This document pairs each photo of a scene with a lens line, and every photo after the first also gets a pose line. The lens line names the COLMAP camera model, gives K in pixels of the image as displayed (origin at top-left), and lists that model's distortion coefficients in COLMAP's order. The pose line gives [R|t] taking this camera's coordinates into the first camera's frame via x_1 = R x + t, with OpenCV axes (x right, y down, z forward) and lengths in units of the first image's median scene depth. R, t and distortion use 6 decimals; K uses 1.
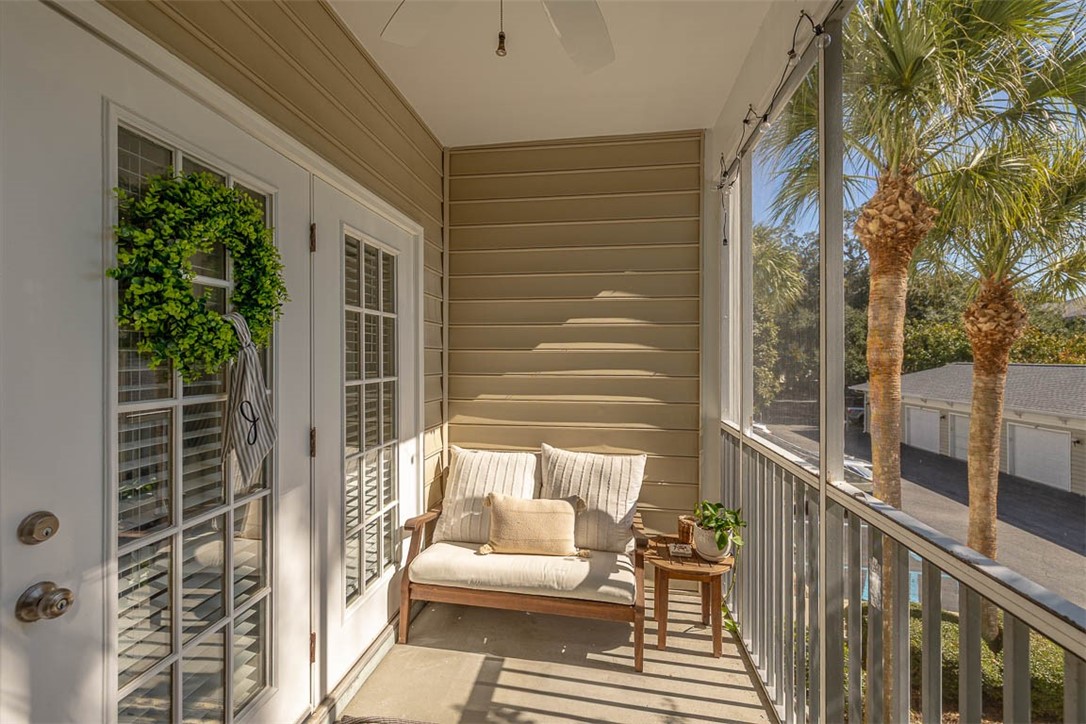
lens RADIAL K [[457.8, 0, 544.2], [0, 457.8, 357.5], [0, 0, 1]] dist [-0.000498, 0.000038]
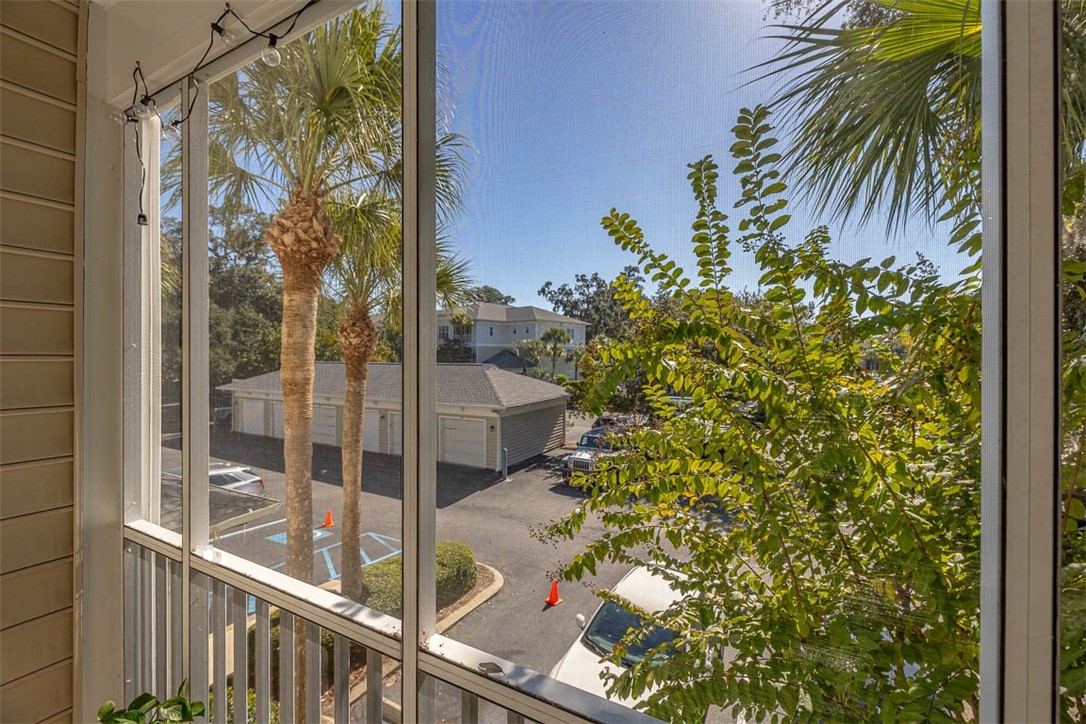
lens RADIAL K [[457.8, 0, 544.2], [0, 457.8, 357.5], [0, 0, 1]] dist [-0.000498, 0.000038]
pose [[0.354664, -0.001856, 0.934992, 0.019634], [0.002027, 0.999997, 0.001216, -0.040257], [-0.934992, 0.001464, 0.354666, 0.167461]]
